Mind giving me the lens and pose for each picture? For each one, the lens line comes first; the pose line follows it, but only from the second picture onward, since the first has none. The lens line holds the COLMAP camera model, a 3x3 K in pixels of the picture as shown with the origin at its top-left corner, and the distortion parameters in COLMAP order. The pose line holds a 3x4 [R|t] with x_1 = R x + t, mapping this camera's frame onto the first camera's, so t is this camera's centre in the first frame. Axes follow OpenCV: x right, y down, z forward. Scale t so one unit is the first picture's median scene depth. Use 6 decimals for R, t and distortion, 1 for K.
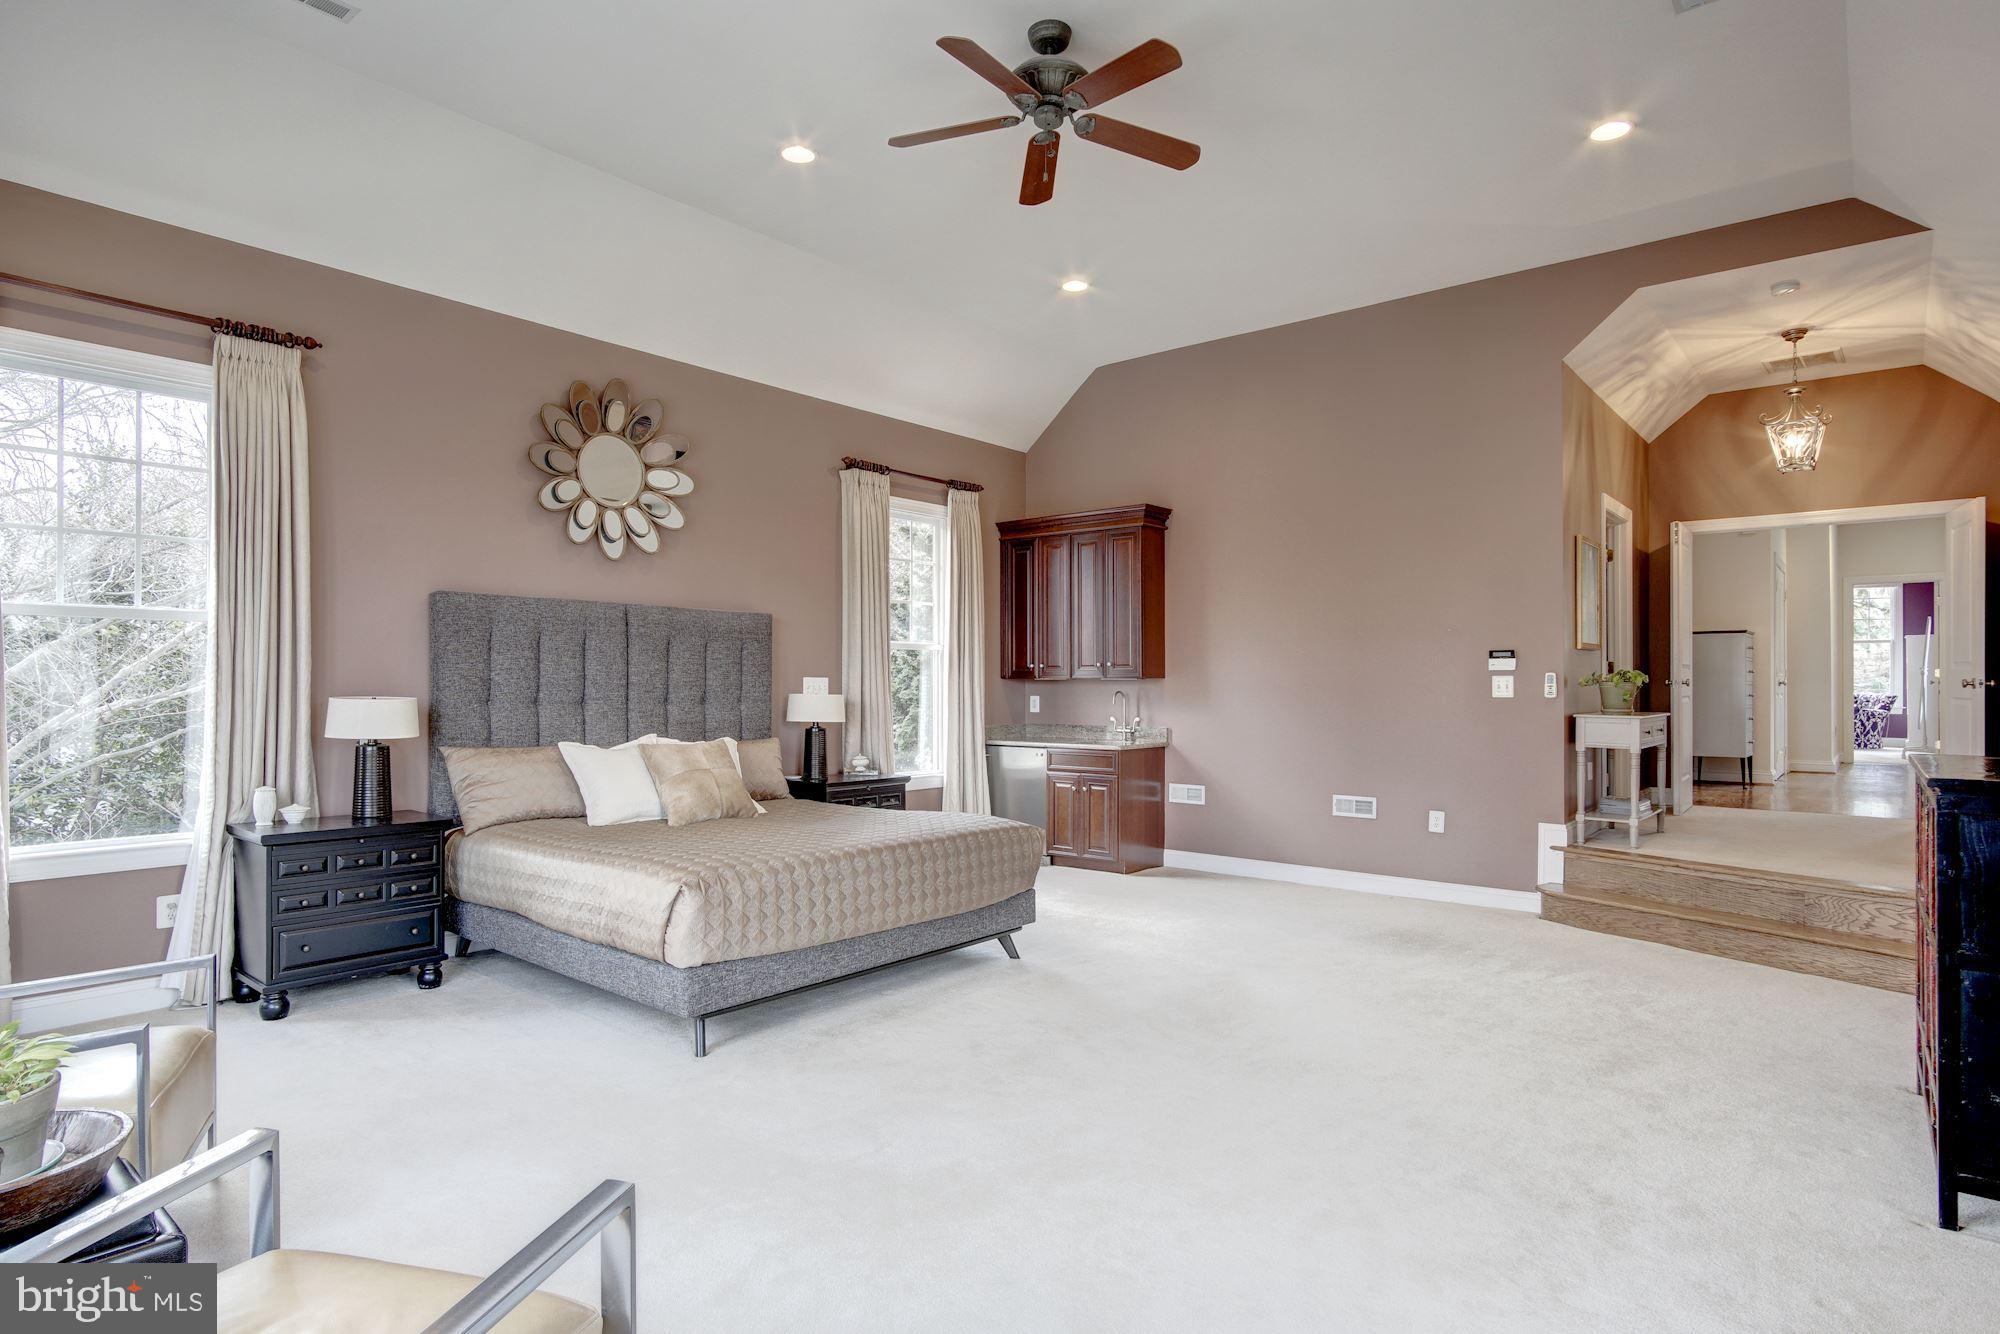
lens RADIAL K [[1068.6, 0, 1012.1], [0, 1068.6, 680.7], [0, 0, 1]] dist [-0.000831, -0.000164]
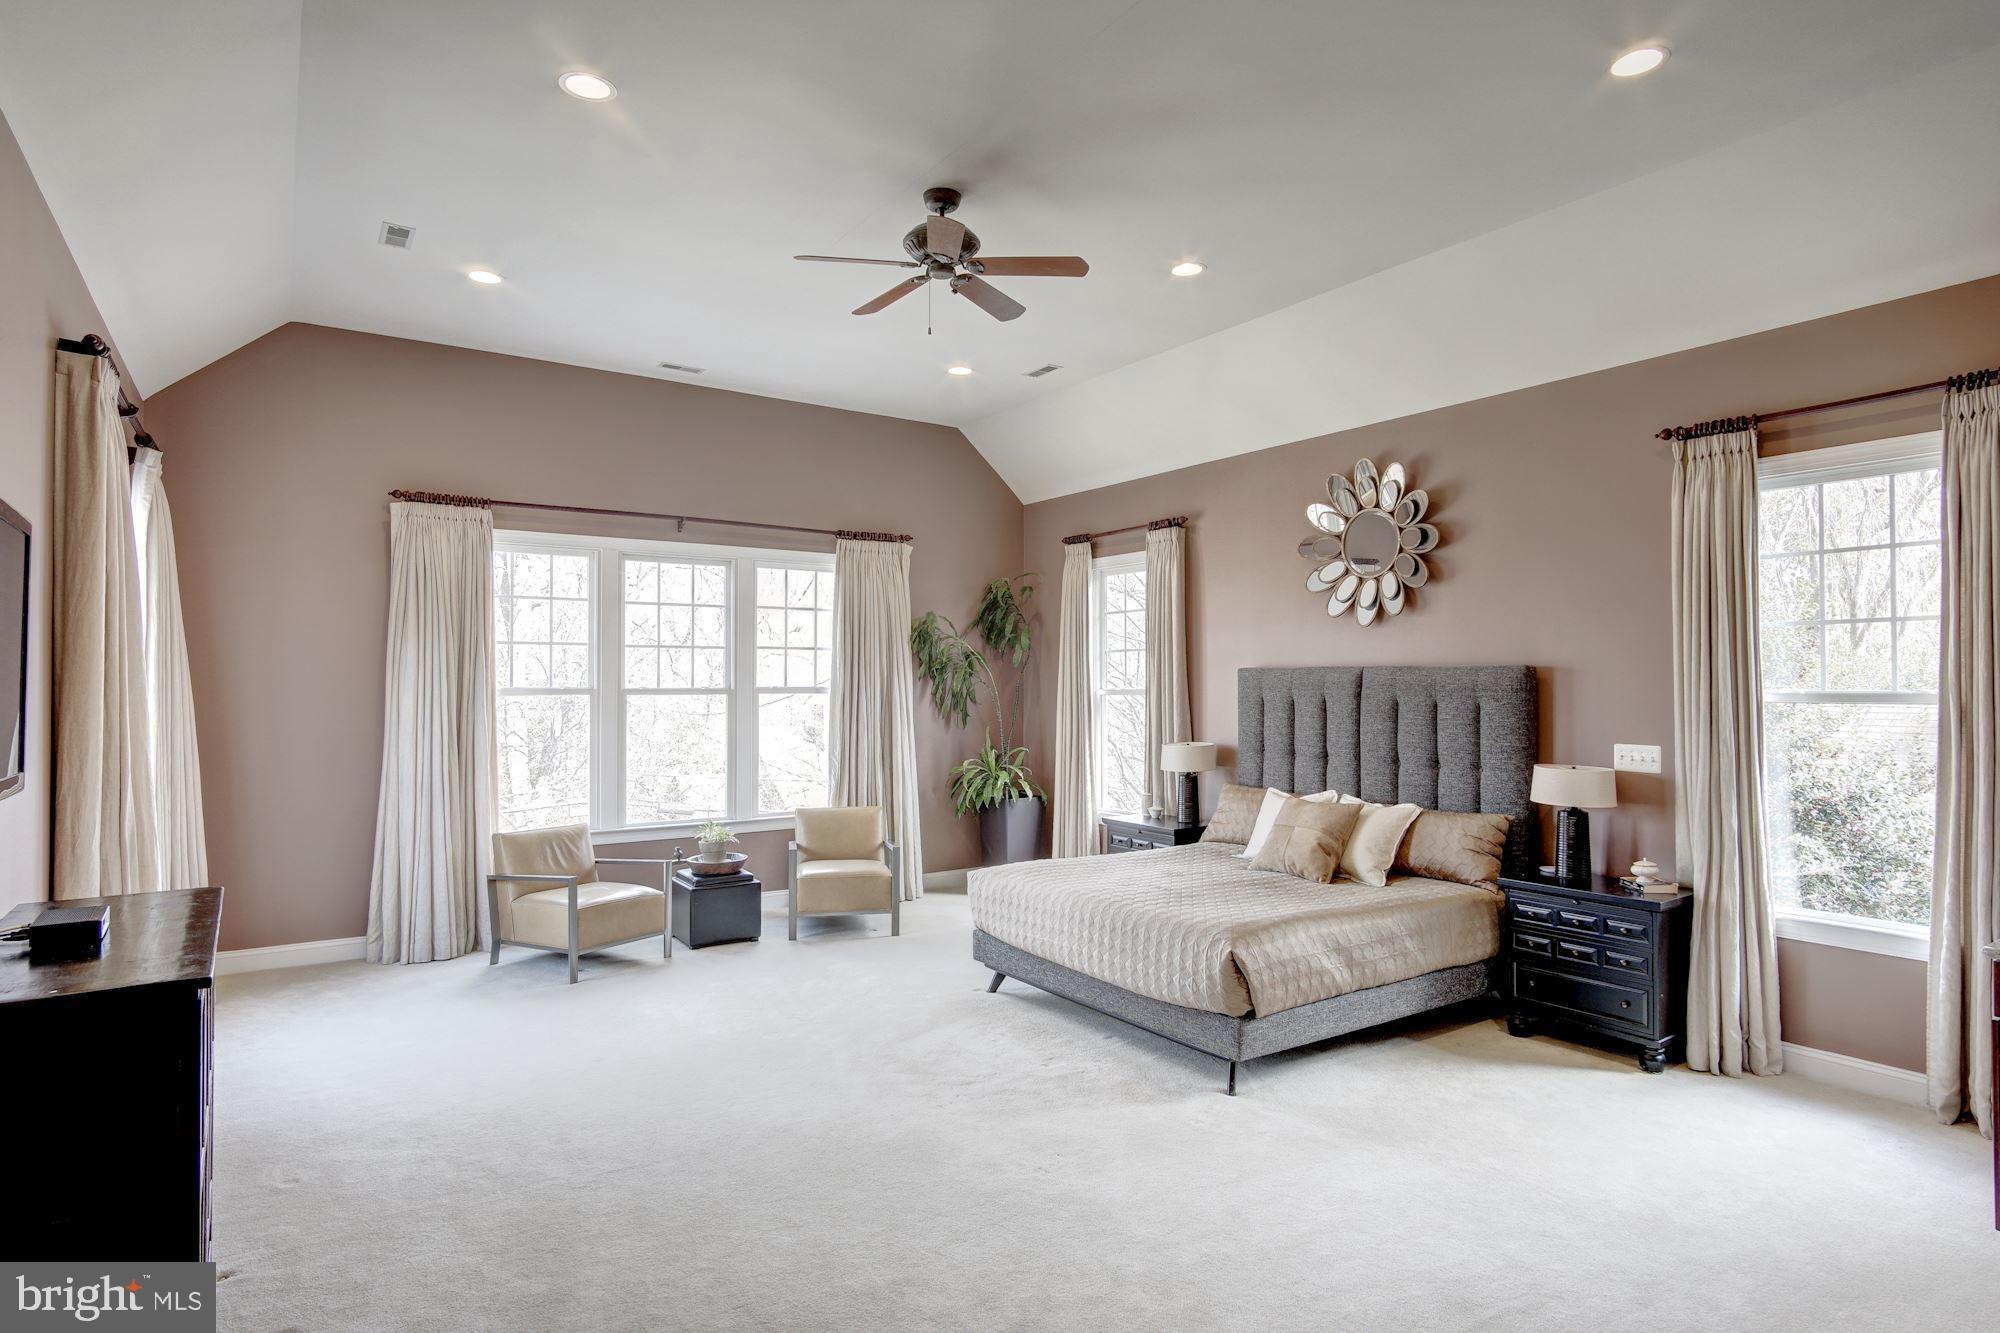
lens RADIAL K [[1068.6, 0, 1012.1], [0, 1068.6, 680.2], [0, 0, 1]] dist [-0.000831, -0.000164]
pose [[-0.260189, -0.003831, -0.965550, 0.763926], [0.008723, 0.999942, -0.006318, -0.055703], [0.965518, -0.010066, -0.260140, 0.946376]]
